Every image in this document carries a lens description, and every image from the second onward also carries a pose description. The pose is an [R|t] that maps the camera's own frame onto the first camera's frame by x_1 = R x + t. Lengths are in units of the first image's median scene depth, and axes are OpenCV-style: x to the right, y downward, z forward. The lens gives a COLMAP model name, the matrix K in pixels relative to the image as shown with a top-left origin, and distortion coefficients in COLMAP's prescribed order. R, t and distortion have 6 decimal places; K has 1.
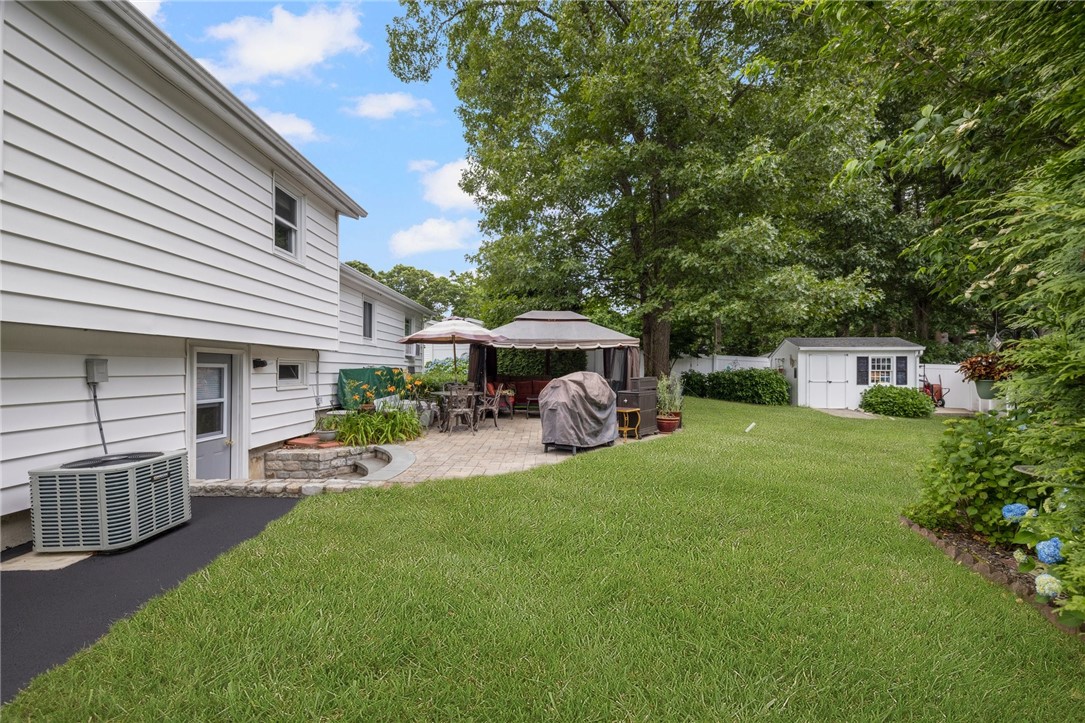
lens RADIAL K [[437.8, 0, 542.5], [0, 437.8, 361.5], [0, 0, 1]] dist [0.000322, -0.000009]
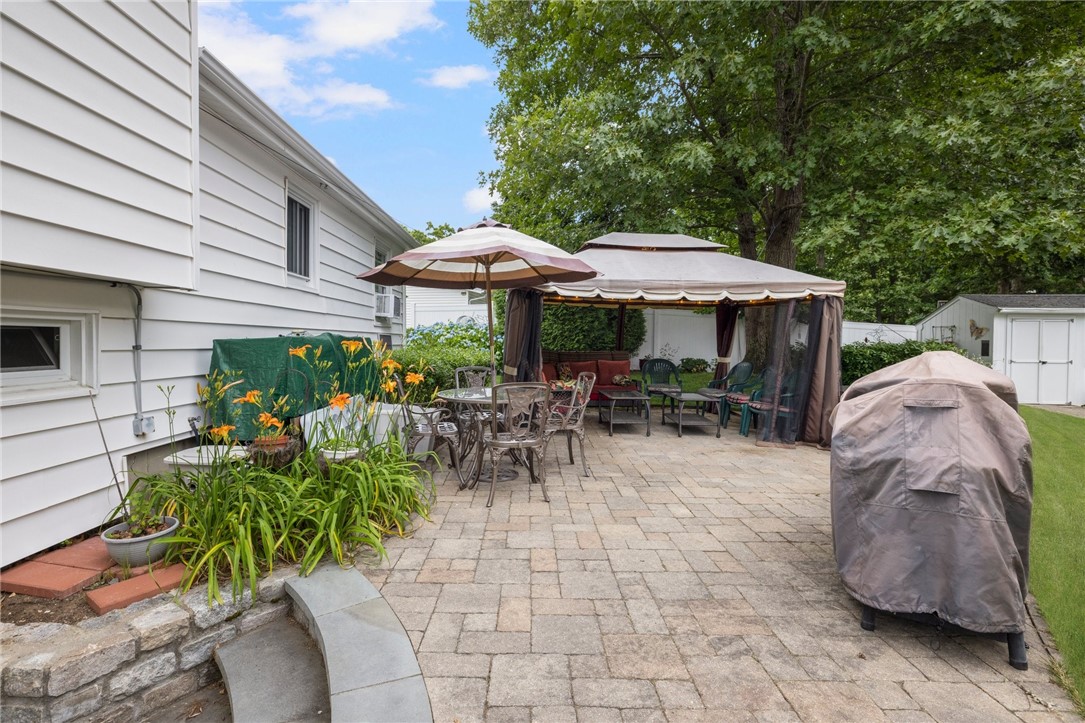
lens RADIAL K [[519.4, 0, 540.7], [0, 519.4, 344.2], [0, 0, 1]] dist [0.001882, 0.000632]
pose [[0.999957, 0.004662, 0.008019, -0.081432], [-0.004866, 0.999659, 0.025668, 0.003959], [-0.007896, -0.025706, 0.999638, 0.252731]]
